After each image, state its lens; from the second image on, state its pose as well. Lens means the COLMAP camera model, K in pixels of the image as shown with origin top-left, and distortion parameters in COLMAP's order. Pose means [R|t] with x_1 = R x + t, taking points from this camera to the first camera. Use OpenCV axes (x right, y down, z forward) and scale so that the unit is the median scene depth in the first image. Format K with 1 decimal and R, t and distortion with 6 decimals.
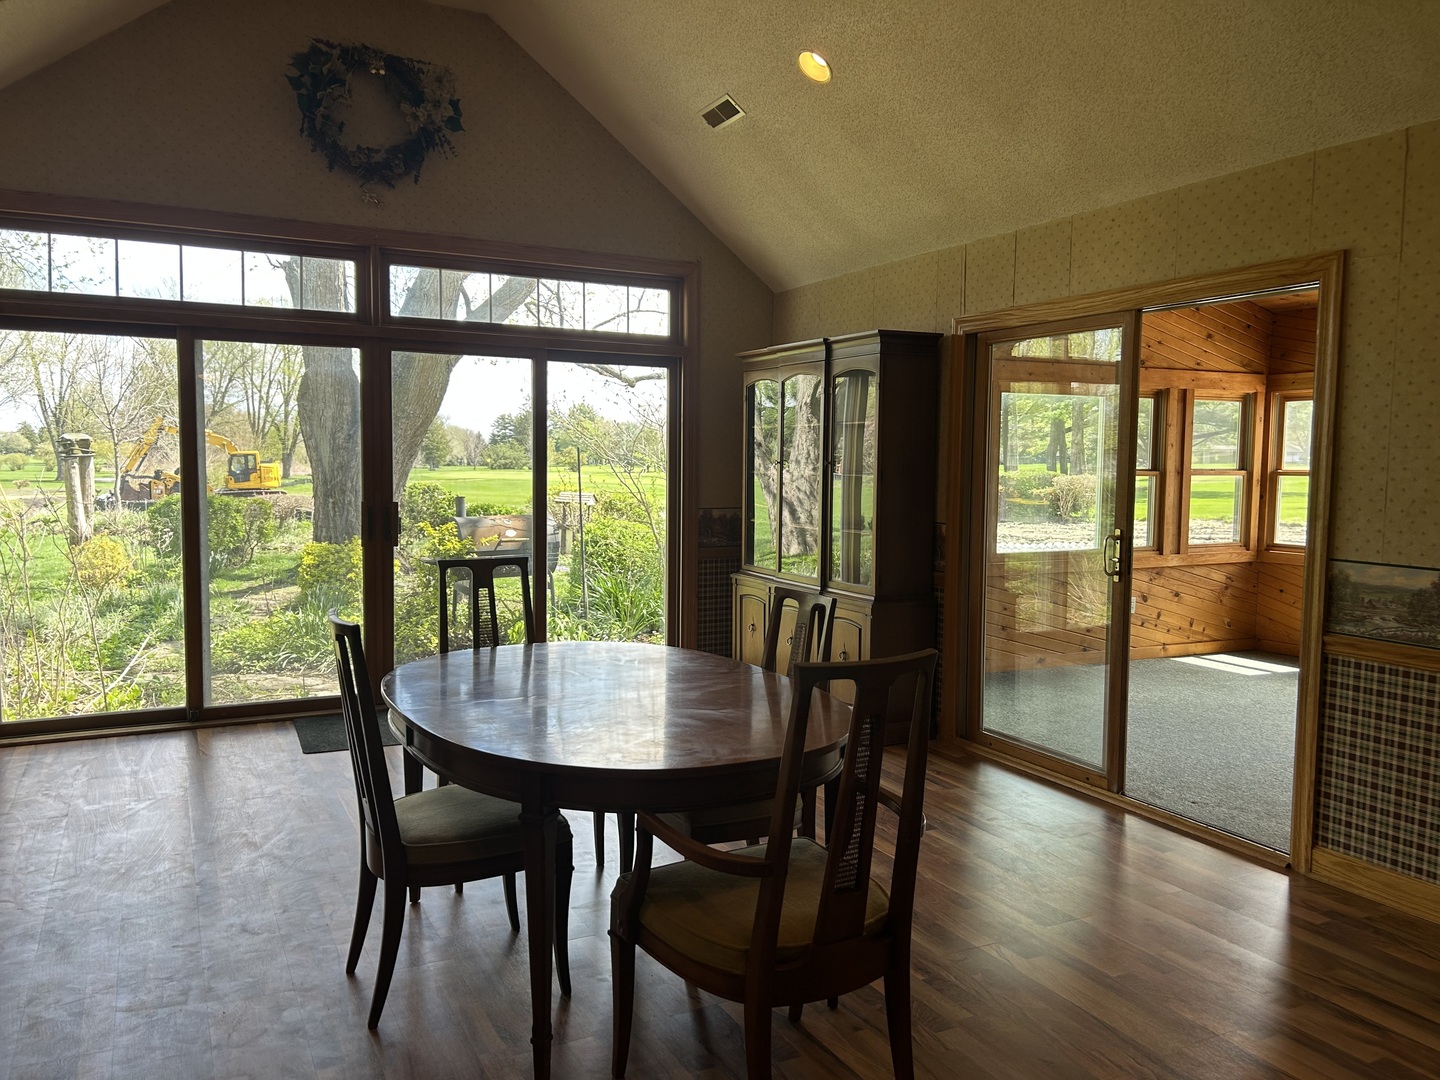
lens RADIAL K [[1079.4, 0, 732.2], [0, 1079.4, 539.6], [0, 0, 1]] dist [0.059836, -0.072597]
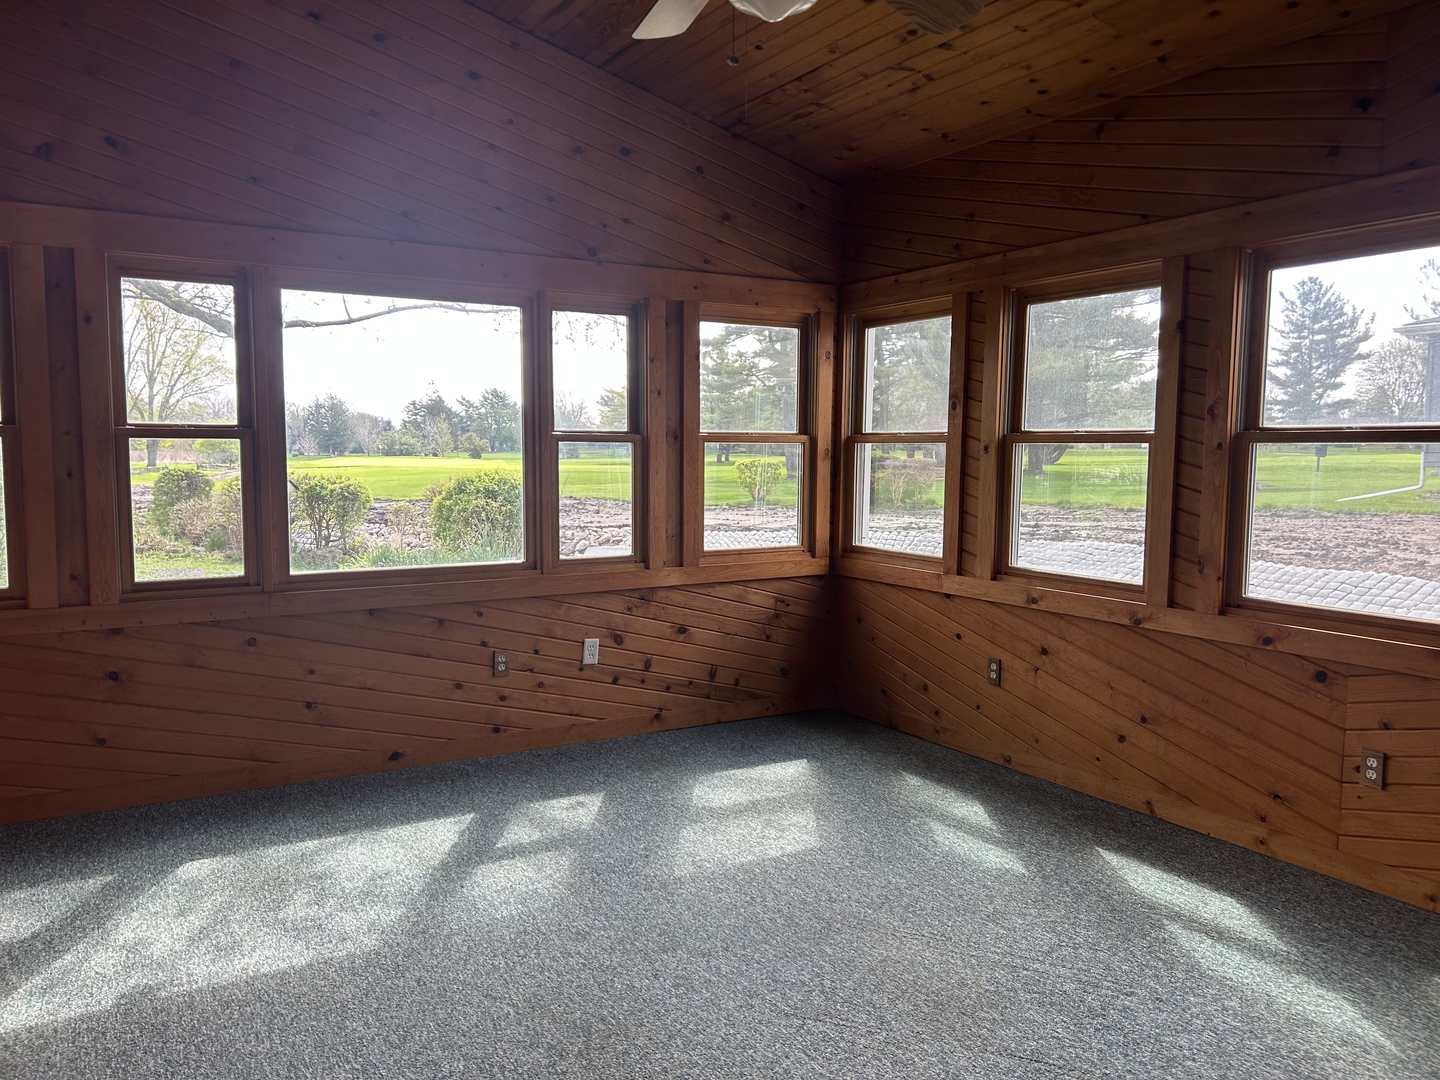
lens RADIAL K [[1079.4, 0, 720.7], [0, 1079.4, 536.0], [0, 0, 1]] dist [0.059836, -0.072597]
pose [[0.997902, -0.008996, 0.064112, 0.383712], [0.008394, 0.999918, 0.009647, -0.009638], [-0.064193, -0.009088, 0.997896, 0.368508]]
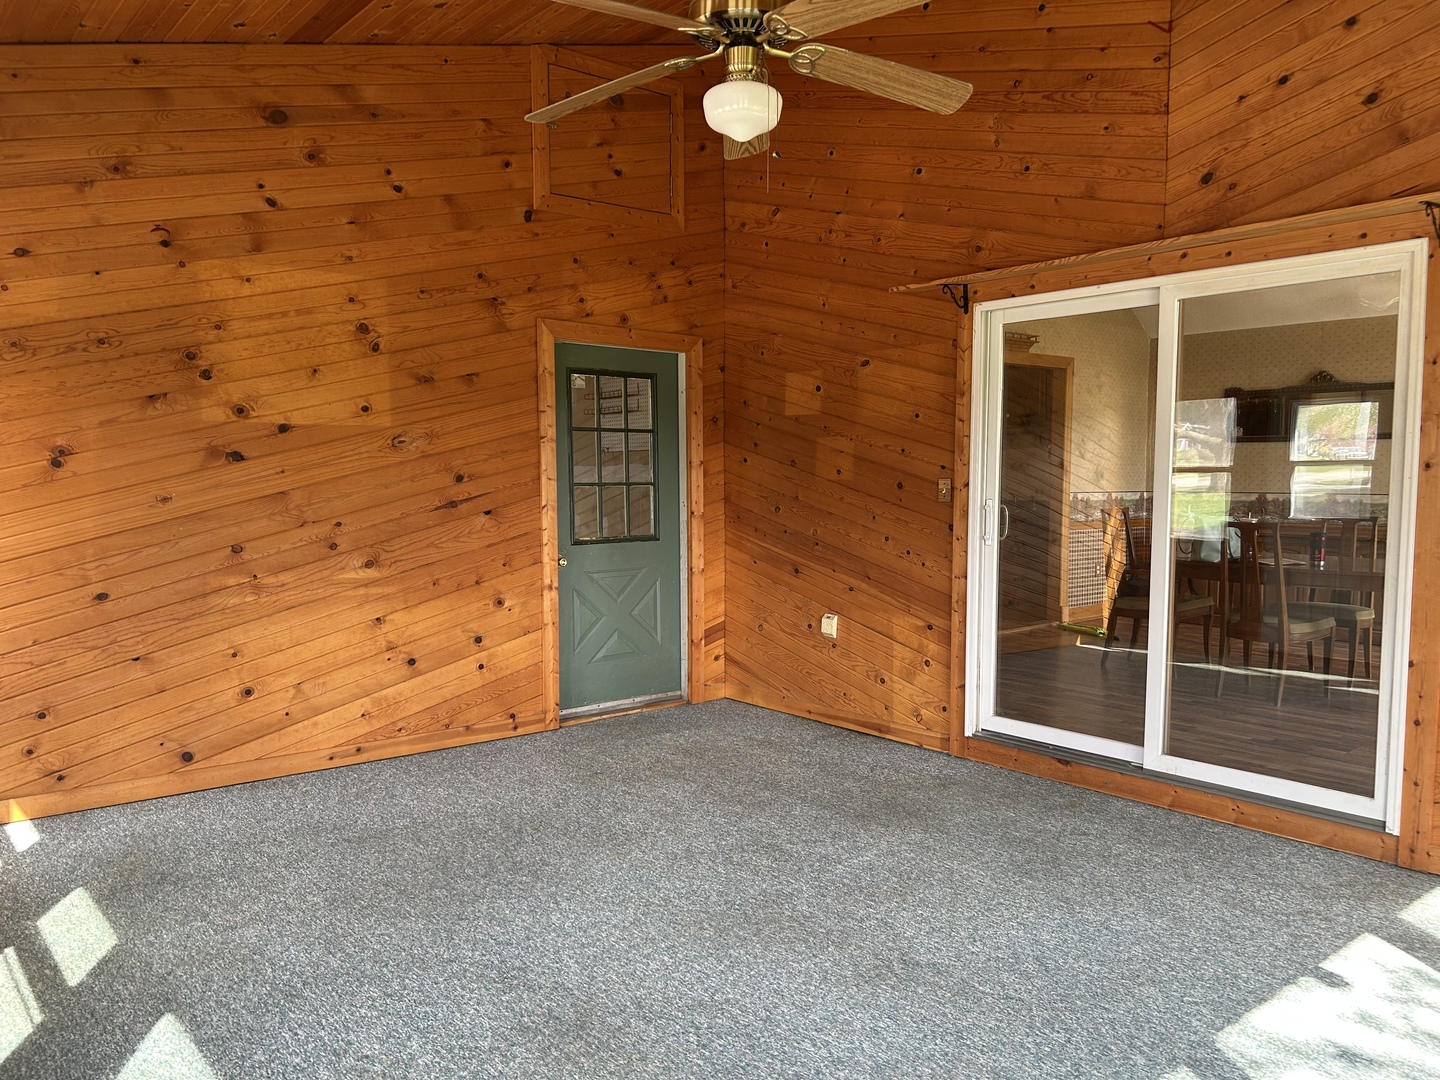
lens RADIAL K [[1079.4, 0, 720.4], [0, 1079.4, 542.7], [0, 0, 1]] dist [0.059836, -0.072597]
pose [[-0.977264, 0.001218, -0.212023, 0.490934], [-0.028509, 0.990148, 0.137091, -0.050177], [0.210101, 0.140019, -0.967601, 0.961112]]
